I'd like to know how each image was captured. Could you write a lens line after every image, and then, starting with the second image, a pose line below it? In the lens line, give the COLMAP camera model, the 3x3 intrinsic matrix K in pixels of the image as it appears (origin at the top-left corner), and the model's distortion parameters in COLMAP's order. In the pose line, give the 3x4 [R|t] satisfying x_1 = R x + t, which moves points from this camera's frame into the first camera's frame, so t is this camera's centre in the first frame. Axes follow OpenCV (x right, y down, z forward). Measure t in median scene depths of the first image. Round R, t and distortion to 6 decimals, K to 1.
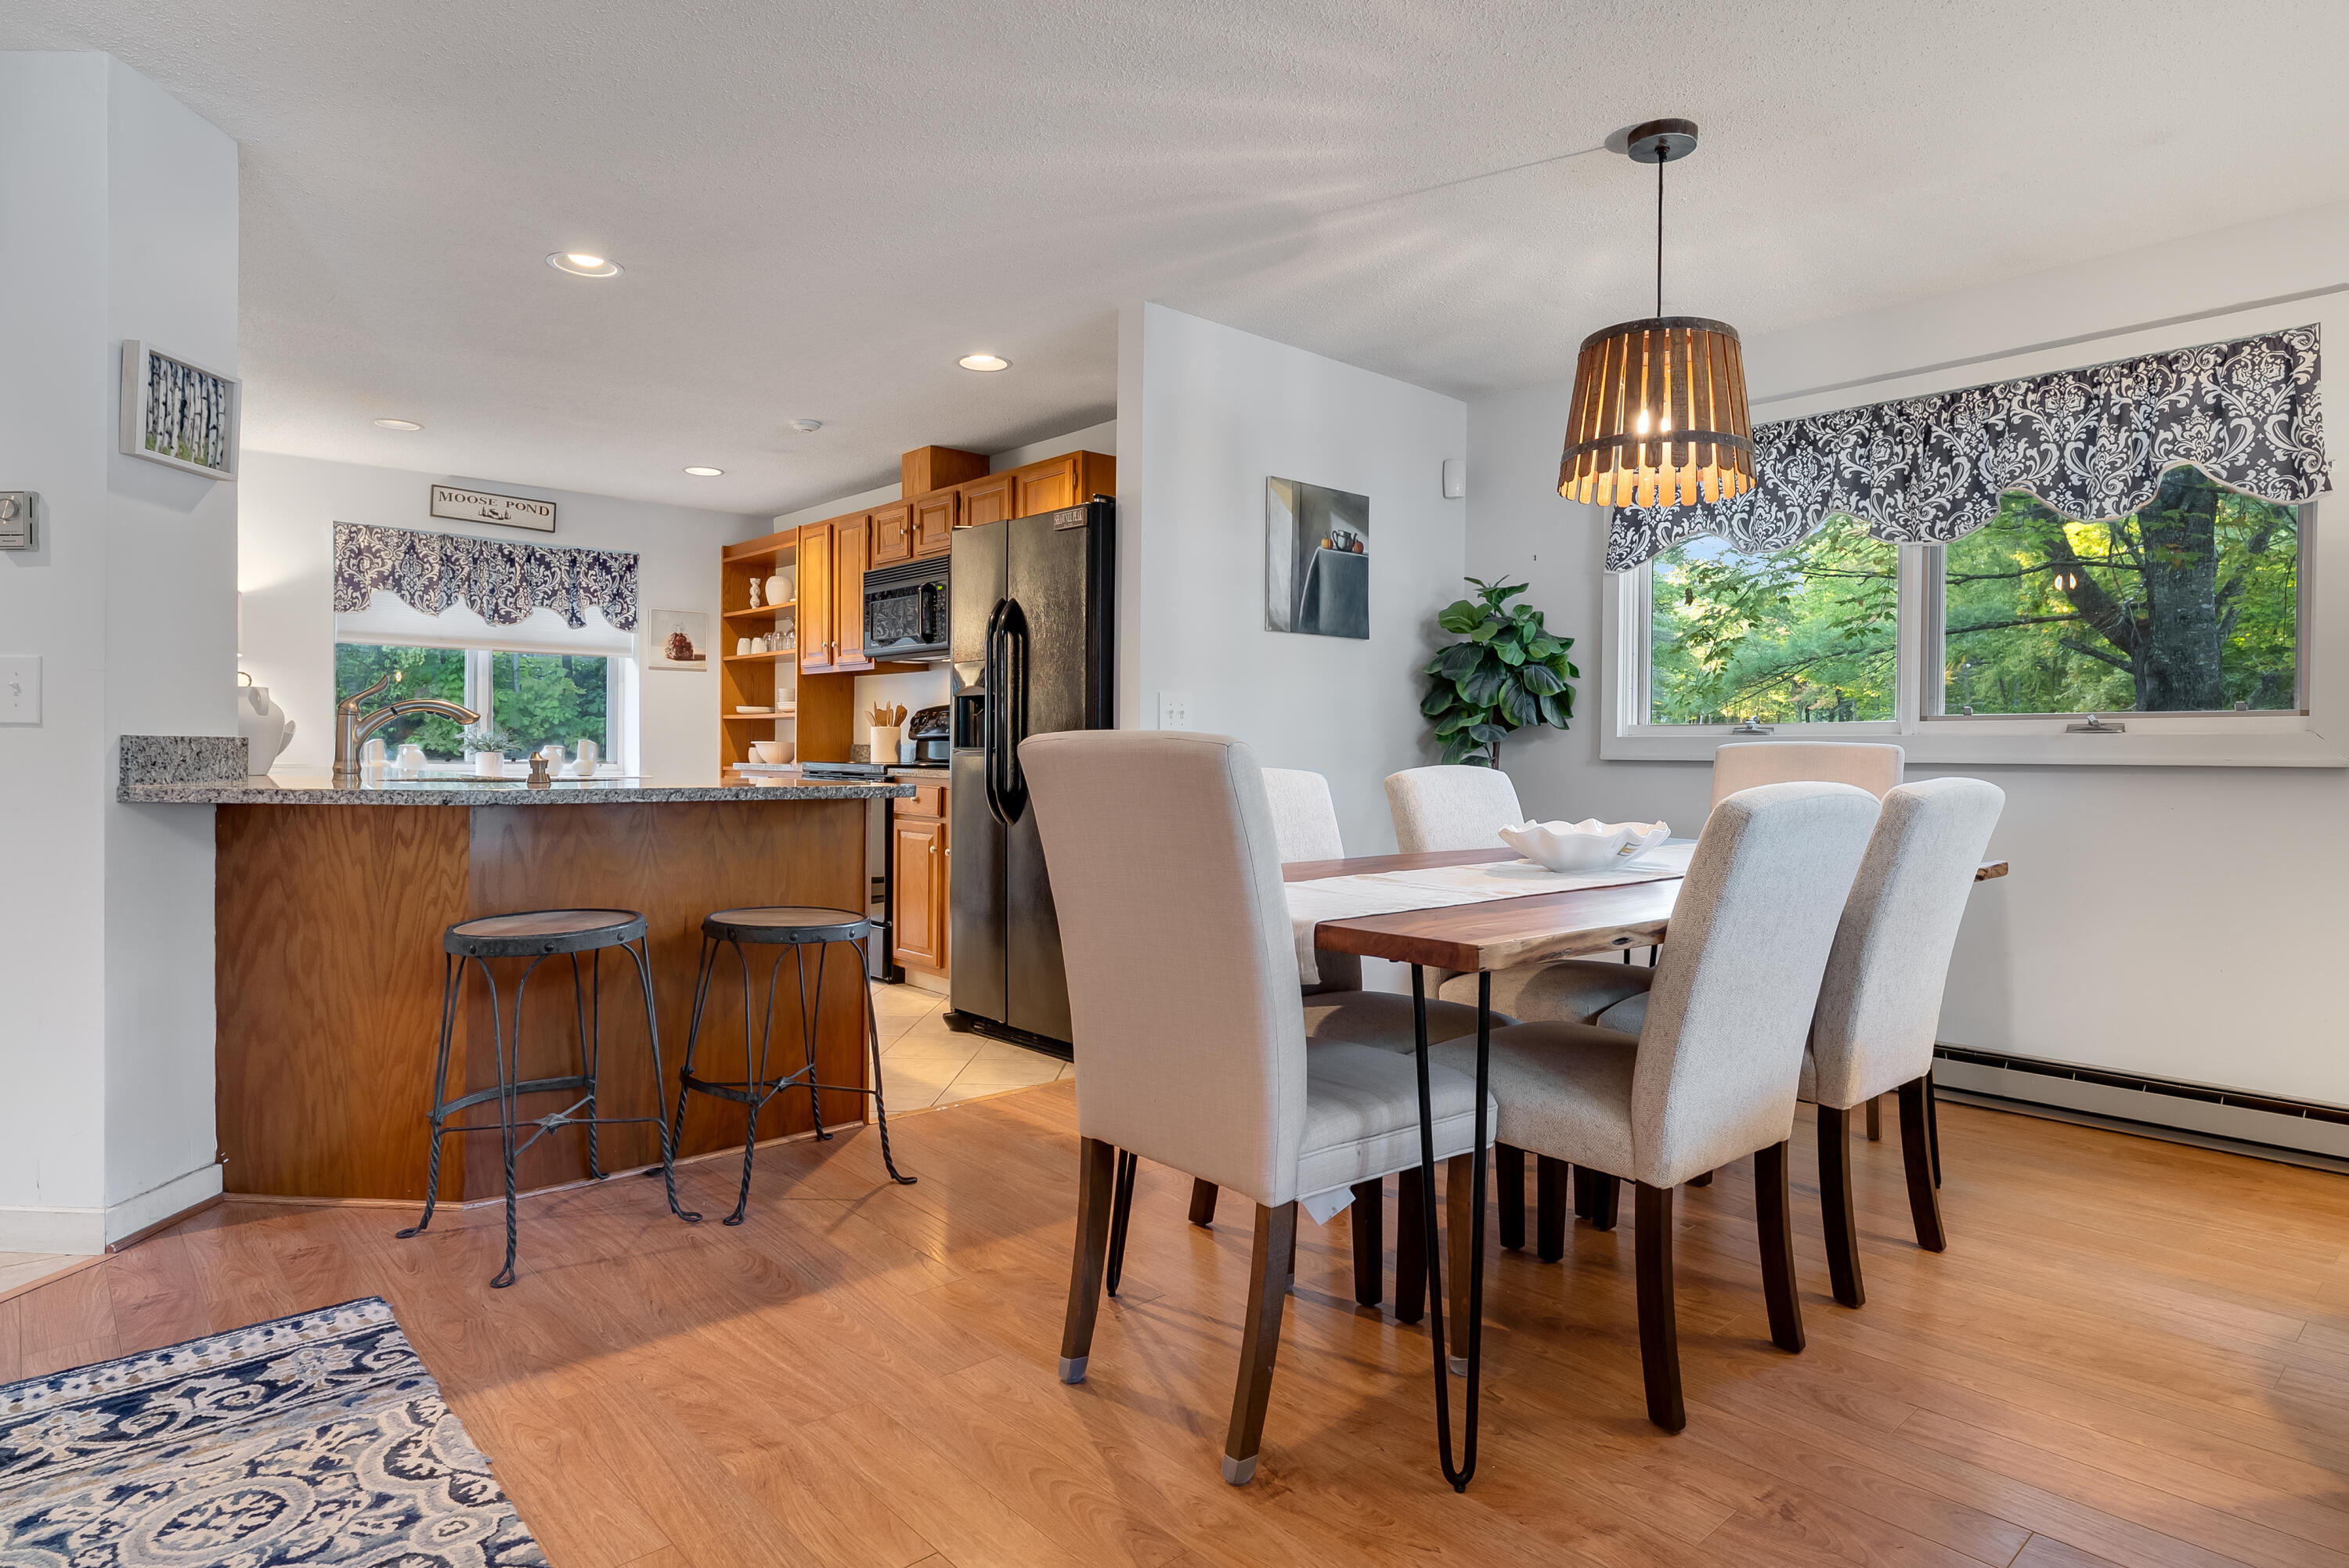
lens RADIAL K [[1284.8, 0, 1173.2], [0, 1284.8, 762.9], [0, 0, 1]] dist [-0.003240, 0.003581]
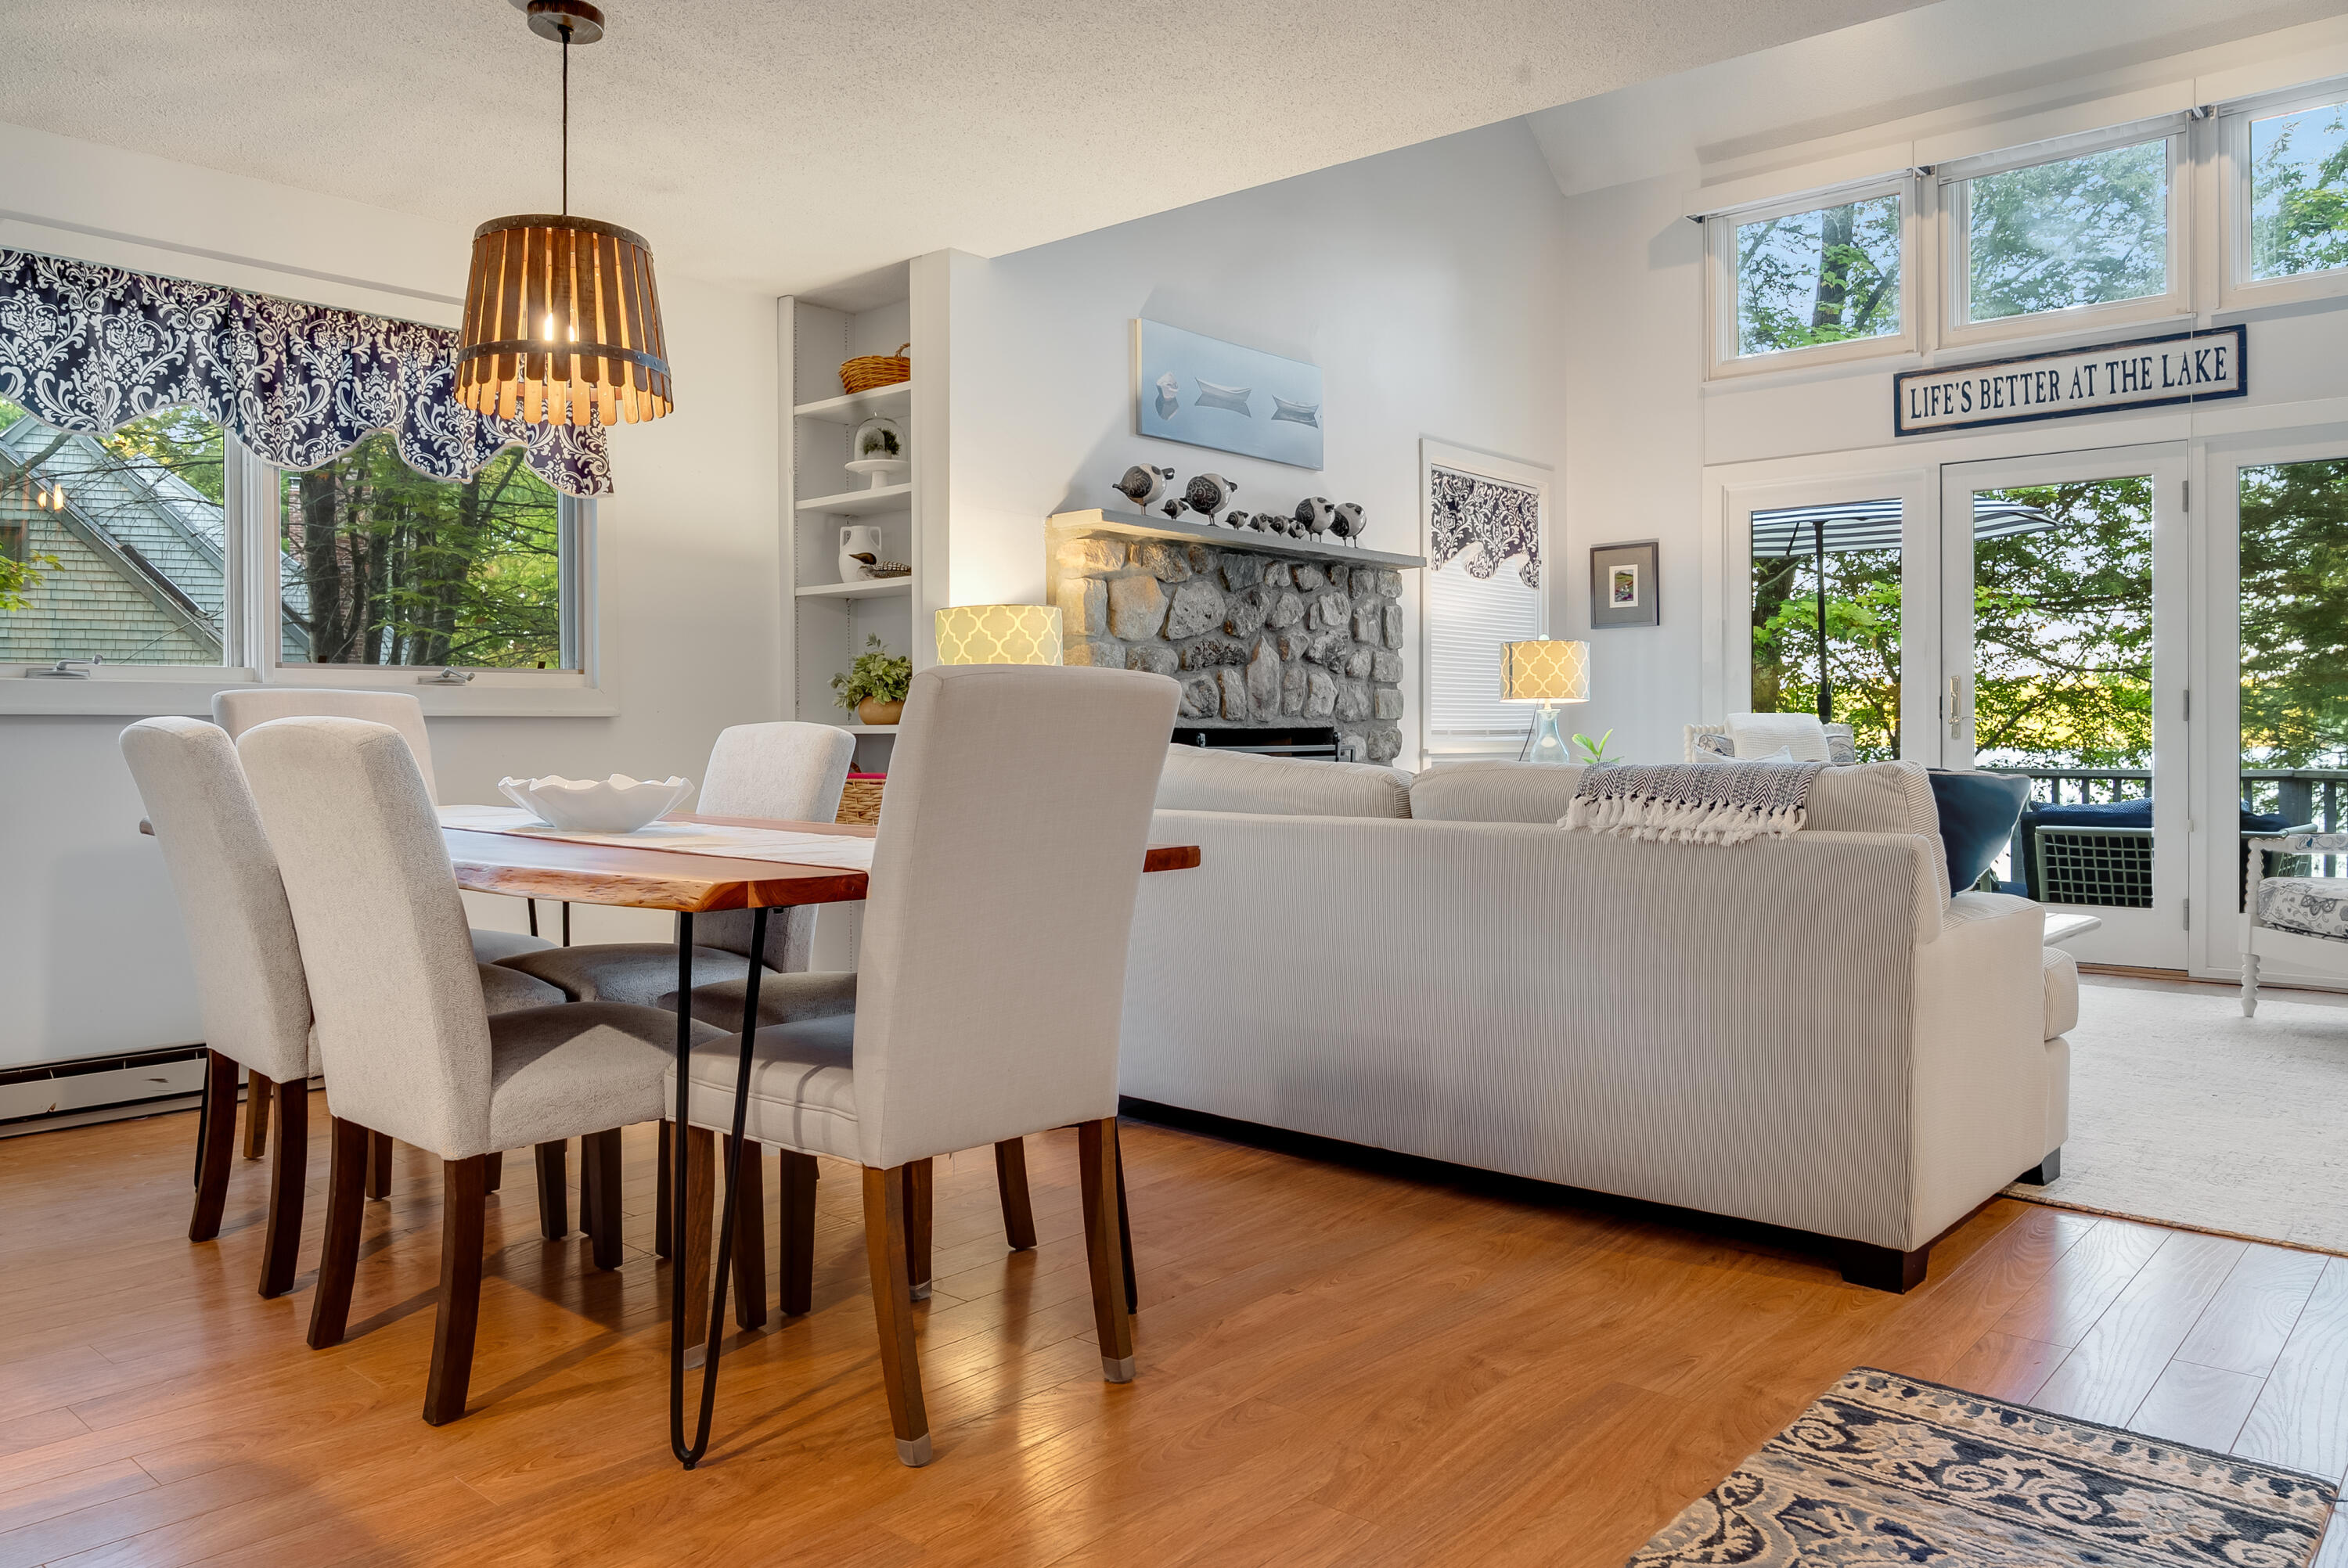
lens RADIAL K [[1673.0, 0, 1163.5], [0, 1673.0, 739.4], [0, 0, 1]] dist [-0.036885, 0.025800]
pose [[-0.116472, -0.012721, 0.993113, -0.638484], [0.010961, 0.999841, 0.014093, 0.006964], [-0.993134, 0.012527, -0.116314, 0.558463]]
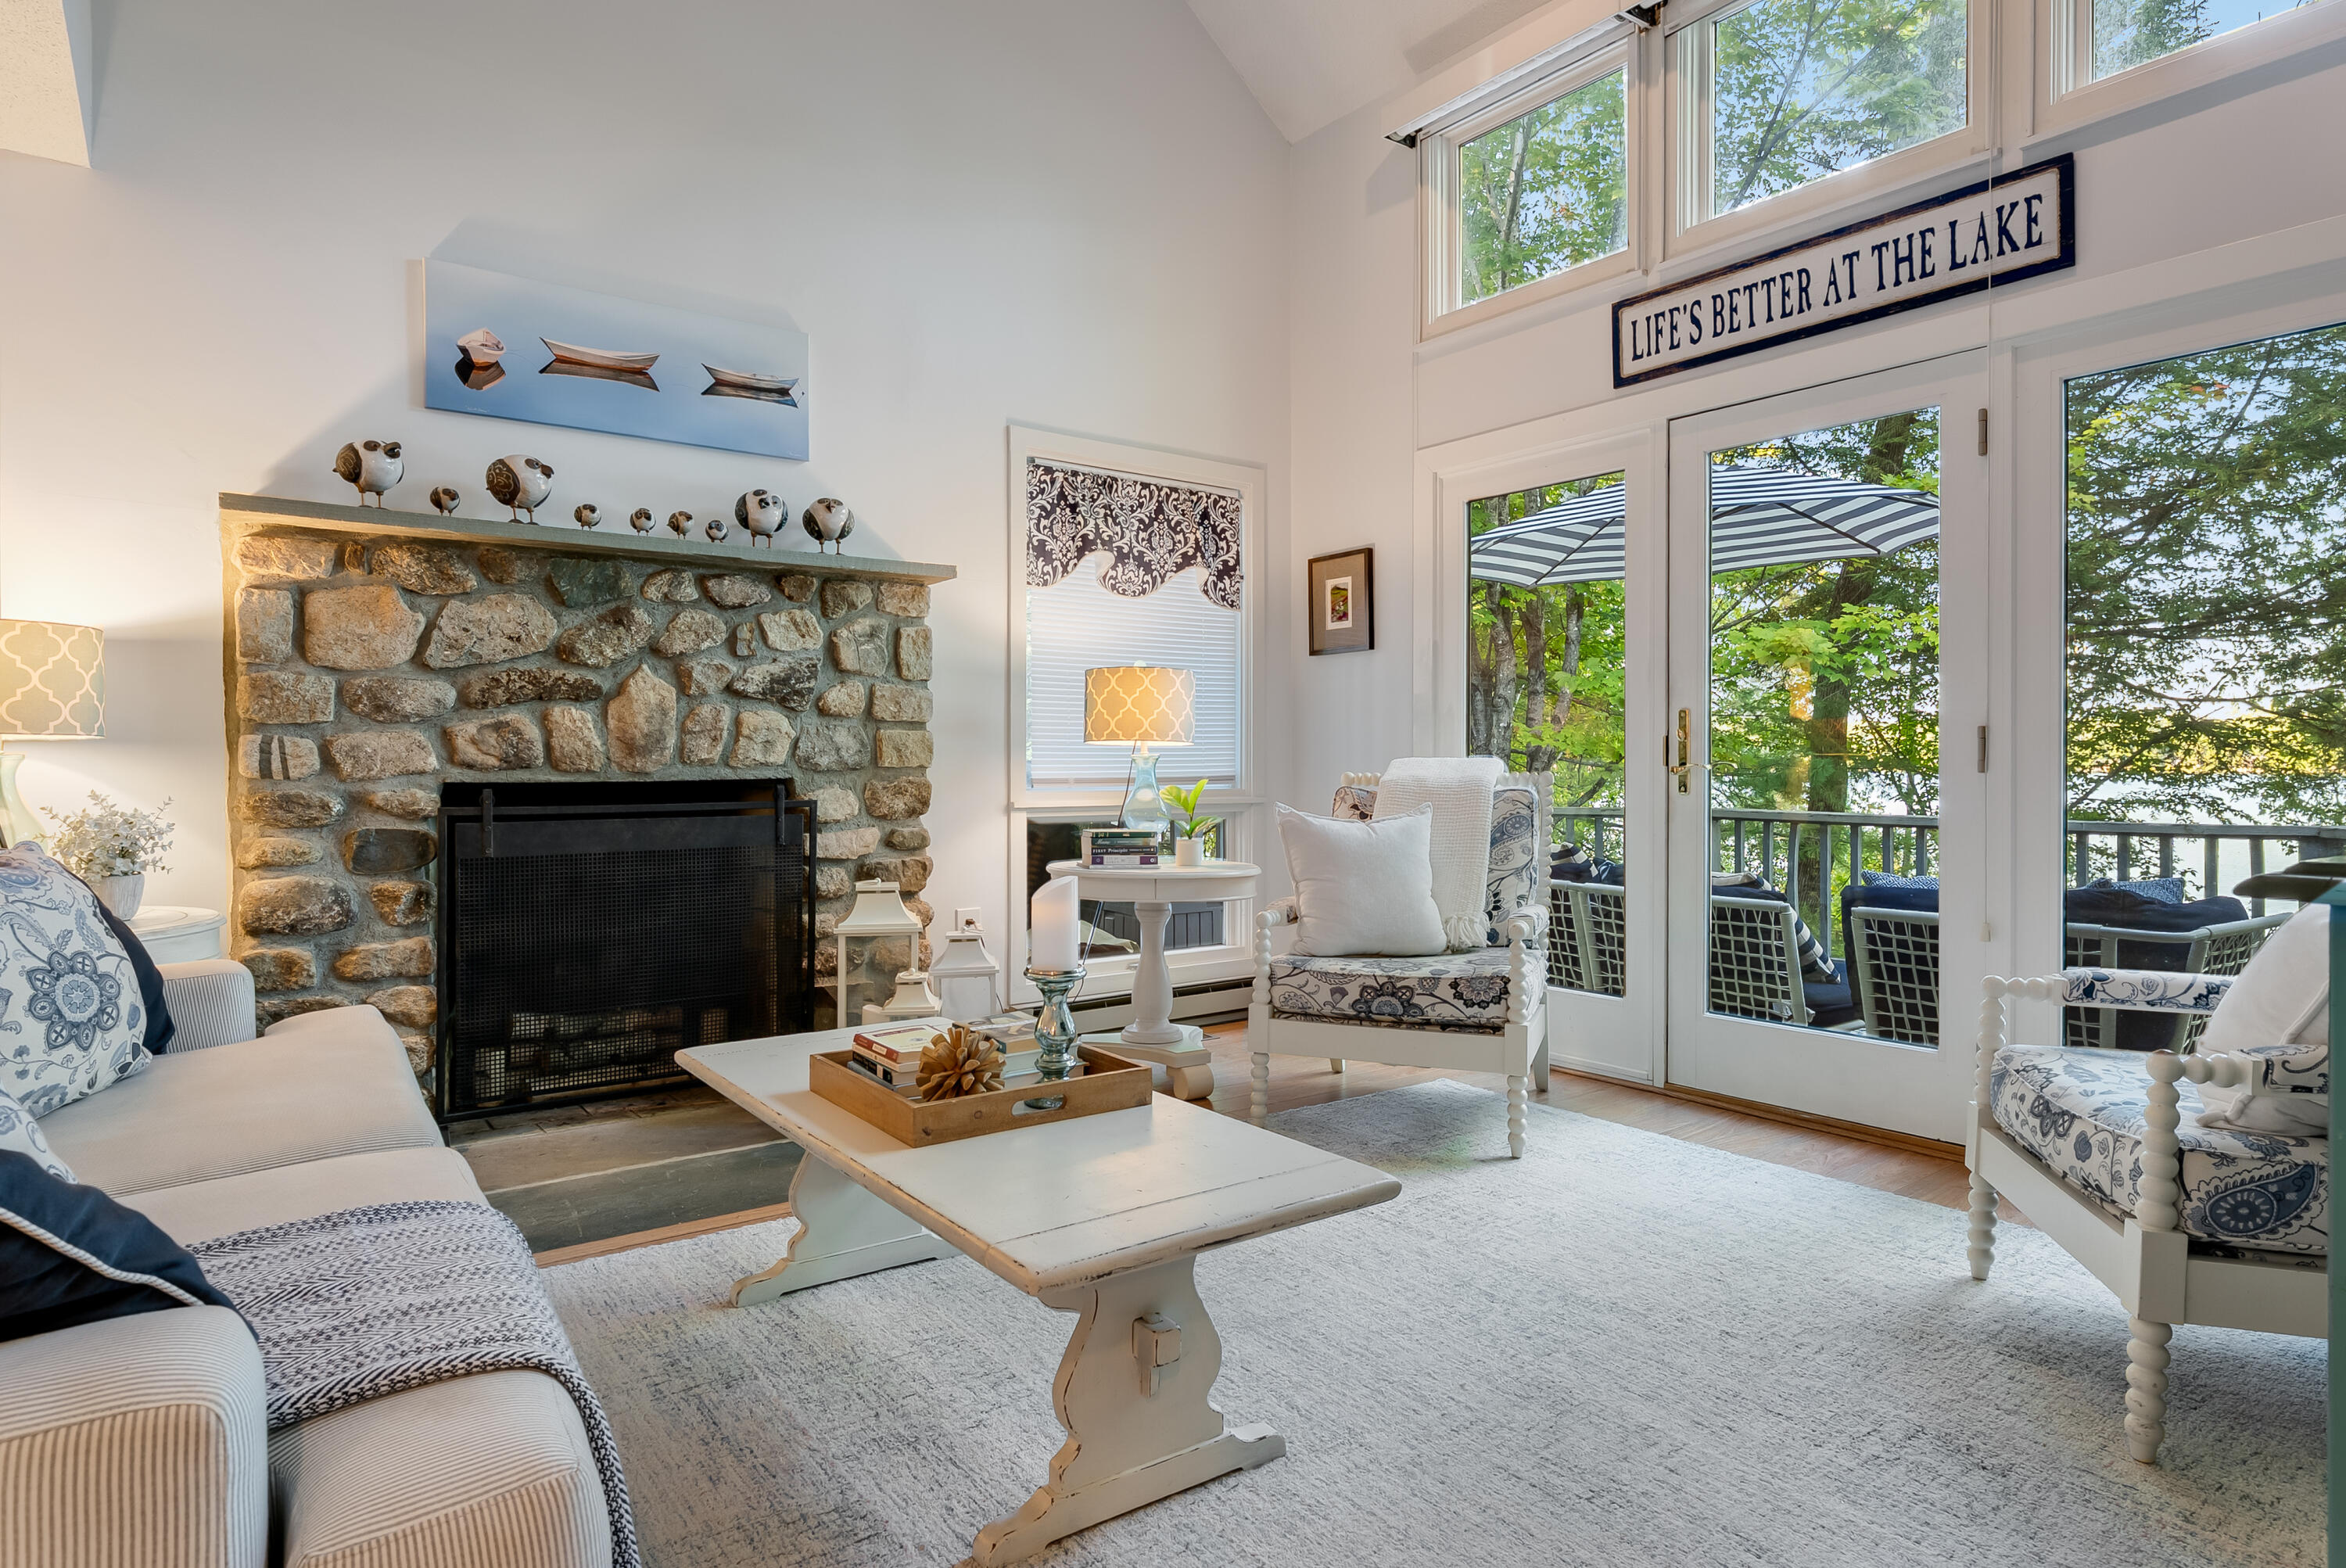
lens RADIAL K [[1325.9, 0, 1176.2], [0, 1325.9, 775.4], [0, 0, 1]] dist [-0.000908, 0.001187]
pose [[0.089194, -0.020005, 0.995813, -0.023676], [0.012933, 0.999737, 0.018925, 0.002005], [-0.995930, 0.011191, 0.089430, -0.212155]]
